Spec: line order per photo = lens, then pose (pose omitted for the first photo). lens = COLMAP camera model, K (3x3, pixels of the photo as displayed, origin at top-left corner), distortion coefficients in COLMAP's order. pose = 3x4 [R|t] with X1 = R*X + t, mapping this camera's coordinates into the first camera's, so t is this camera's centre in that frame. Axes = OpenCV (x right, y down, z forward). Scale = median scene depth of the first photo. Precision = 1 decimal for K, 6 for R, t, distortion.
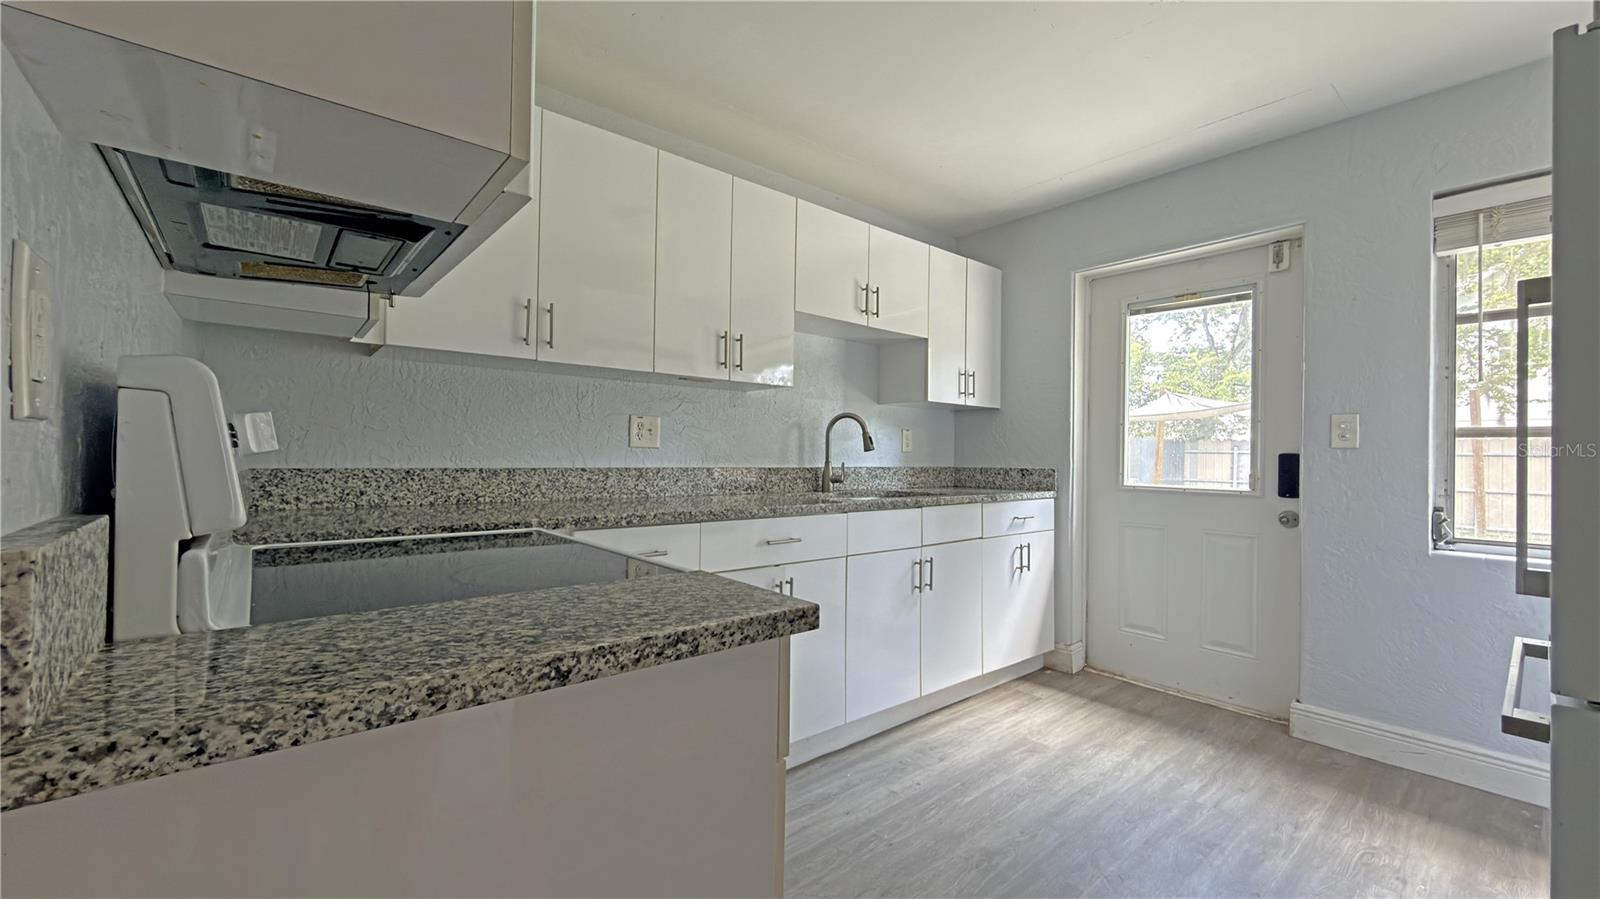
lens RADIAL K [[642.3, 0, 803.4], [0, 642.3, 449.7], [0, 0, 1]] dist [0.006945, 0.000072]
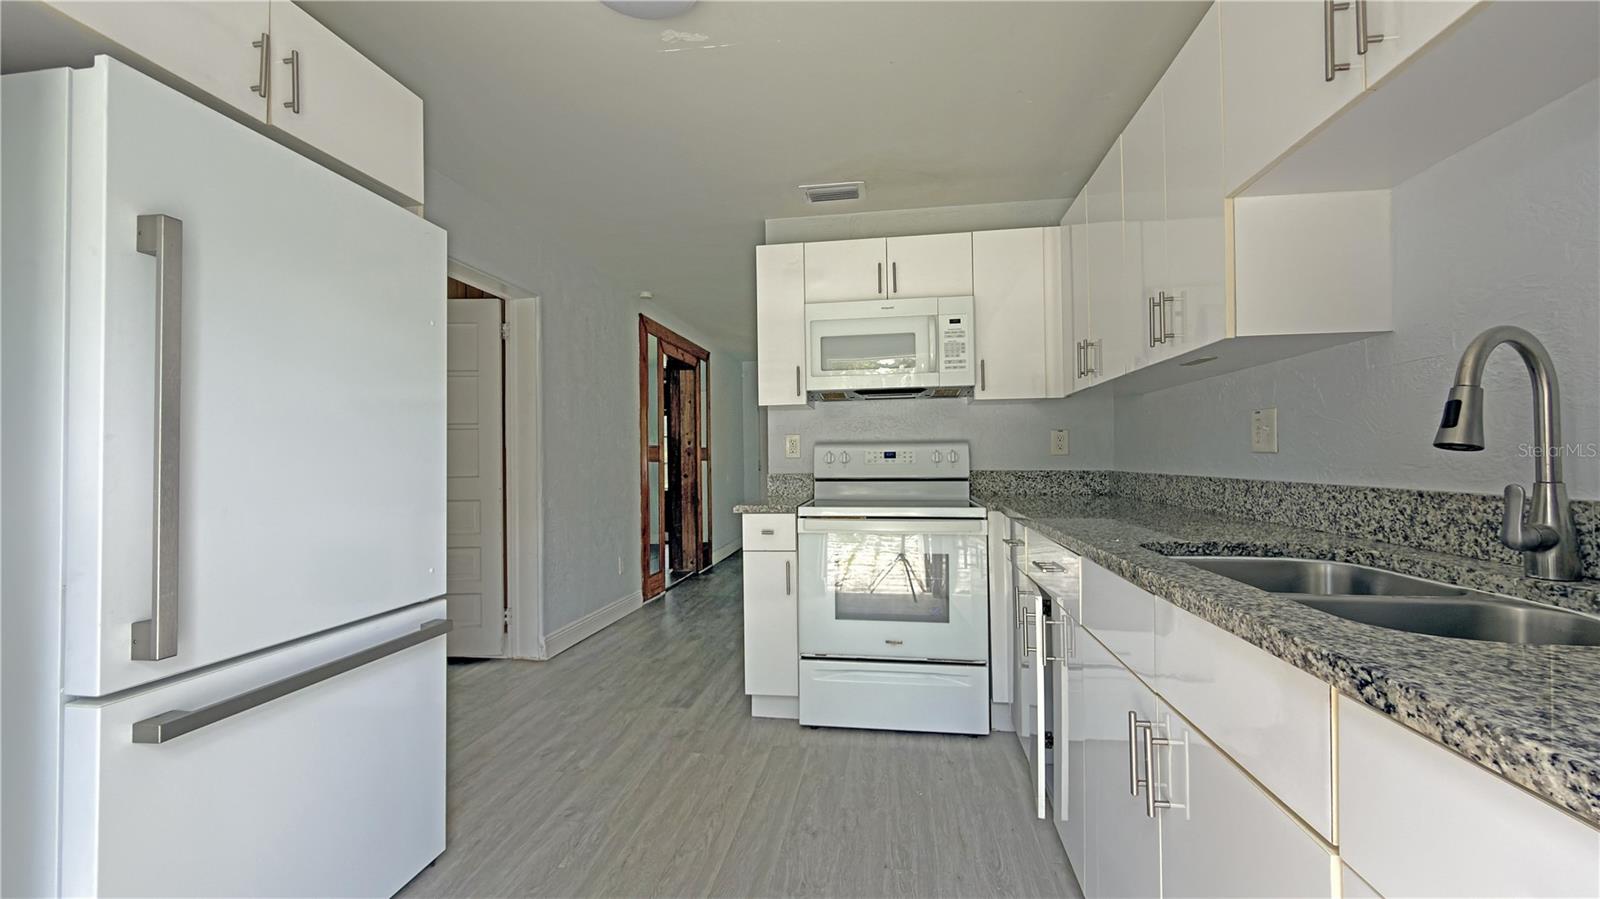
lens RADIAL K [[642.3, 0, 805.3], [0, 642.3, 452.8], [0, 0, 1]] dist [0.006945, 0.000072]
pose [[-0.750822, -0.012475, -0.660386, 0.634816], [0.004728, 0.999694, -0.024261, 0.012299], [0.660487, -0.021338, -0.750534, 1.209981]]
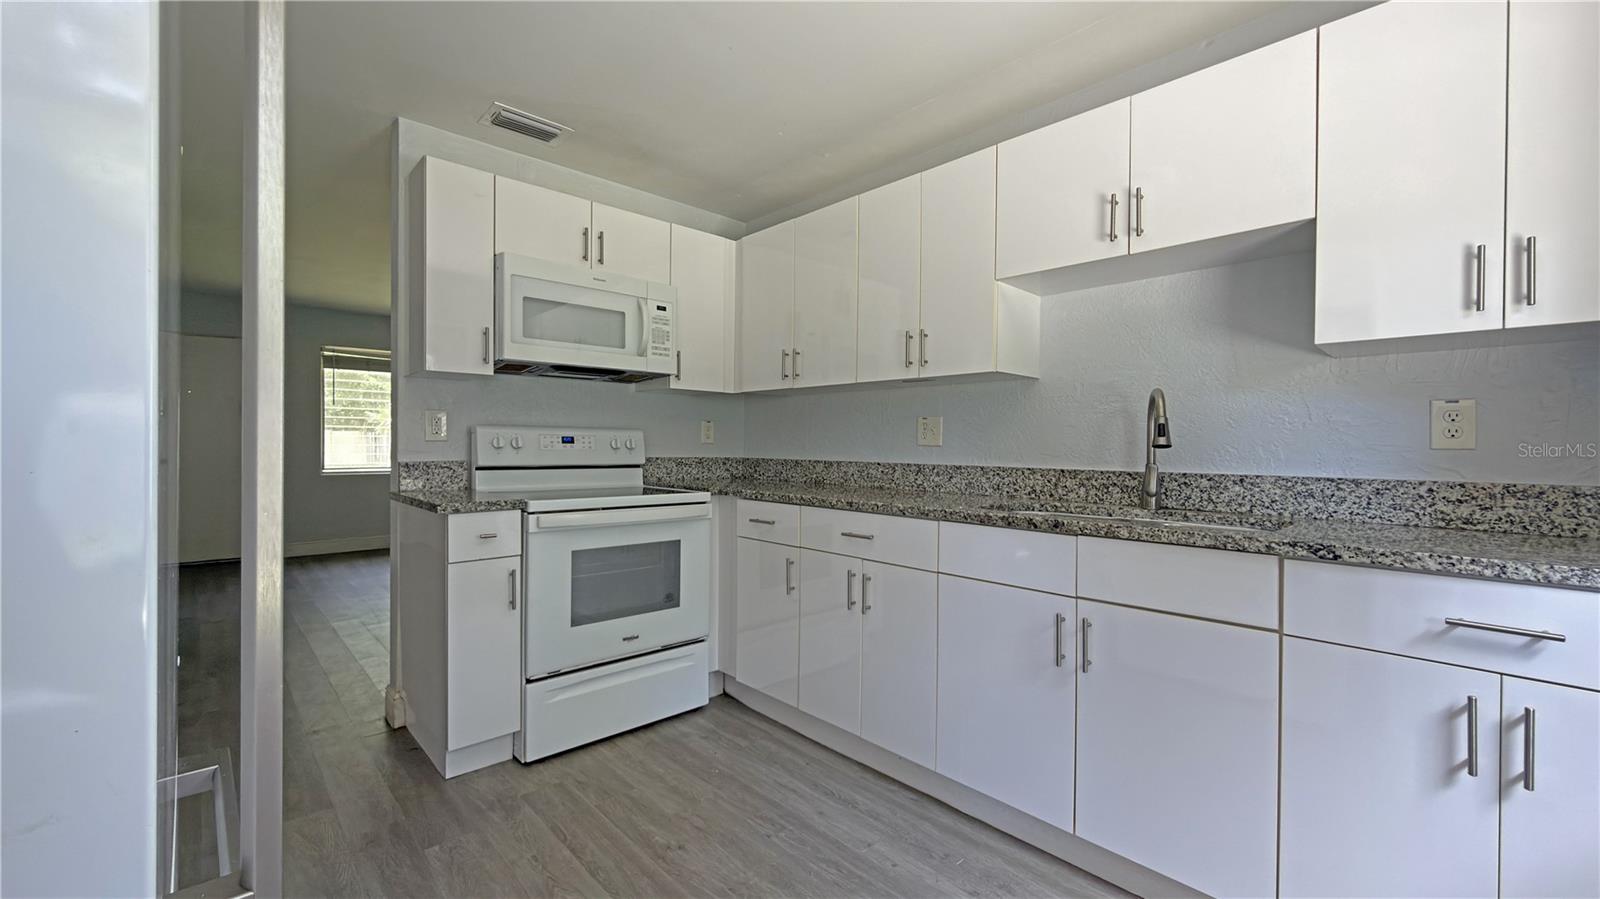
lens RADIAL K [[642.3, 0, 802.4], [0, 642.3, 451.3], [0, 0, 1]] dist [0.006945, 0.000072]
pose [[0.050938, -0.004151, -0.998693, 0.836893], [-0.001724, 0.999990, -0.004244, 0.011080], [0.998700, 0.001938, 0.050930, 0.730531]]
